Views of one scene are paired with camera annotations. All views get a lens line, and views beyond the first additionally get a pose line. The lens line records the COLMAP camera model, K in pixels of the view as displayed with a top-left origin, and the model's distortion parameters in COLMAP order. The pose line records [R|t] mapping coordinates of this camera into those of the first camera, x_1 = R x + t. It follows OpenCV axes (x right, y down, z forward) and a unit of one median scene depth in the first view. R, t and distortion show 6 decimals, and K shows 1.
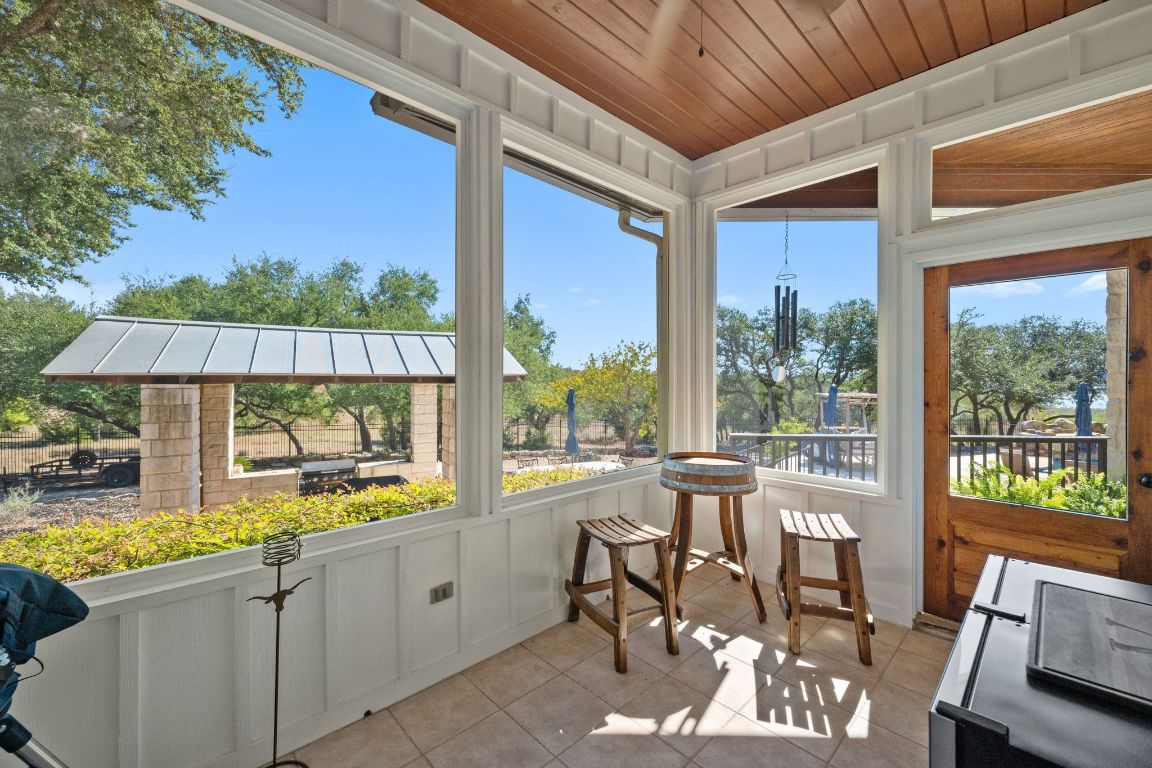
lens RADIAL K [[458.3, 0, 577.4], [0, 458.3, 378.4], [0, 0, 1]] dist [0.001663, 0.000166]
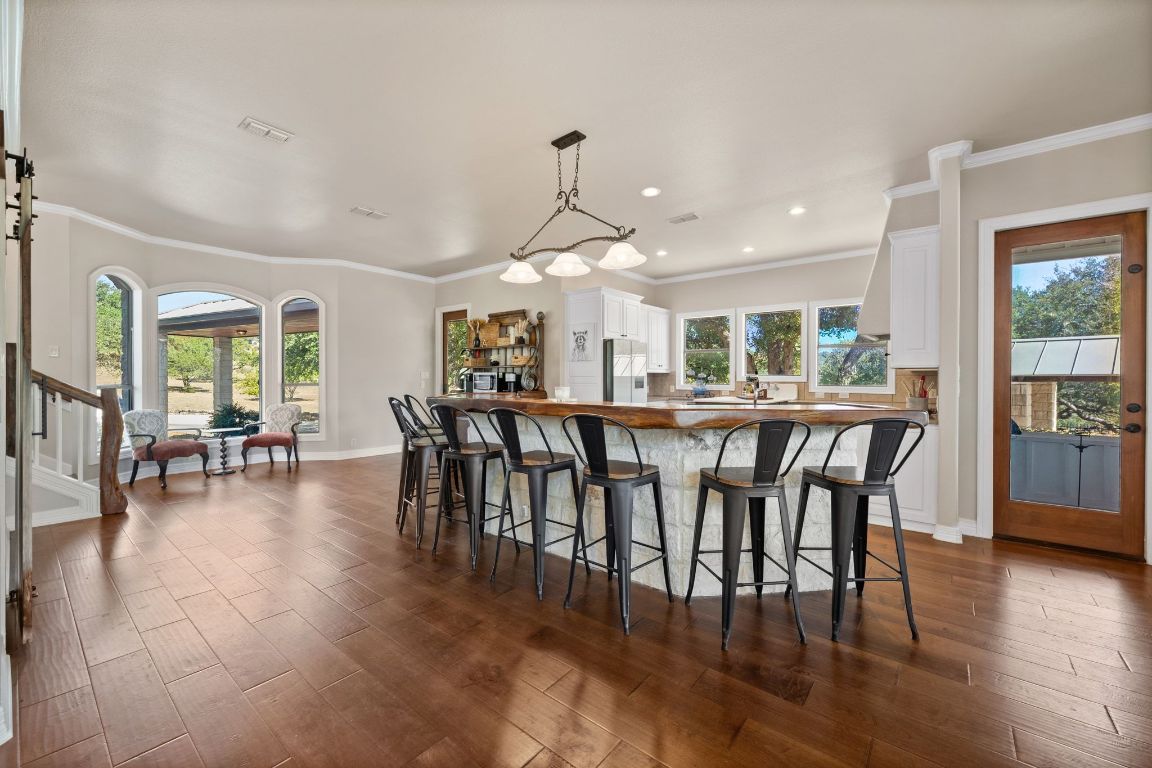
lens RADIAL K [[458.3, 0, 575.7], [0, 458.3, 380.7], [0, 0, 1]] dist [0.001663, 0.000166]
pose [[0.124147, 0.000149, -0.992264, 0.452291], [-0.001210, 0.999999, -0.000002, 0.009804], [0.992263, 0.001201, 0.124147, -0.625164]]
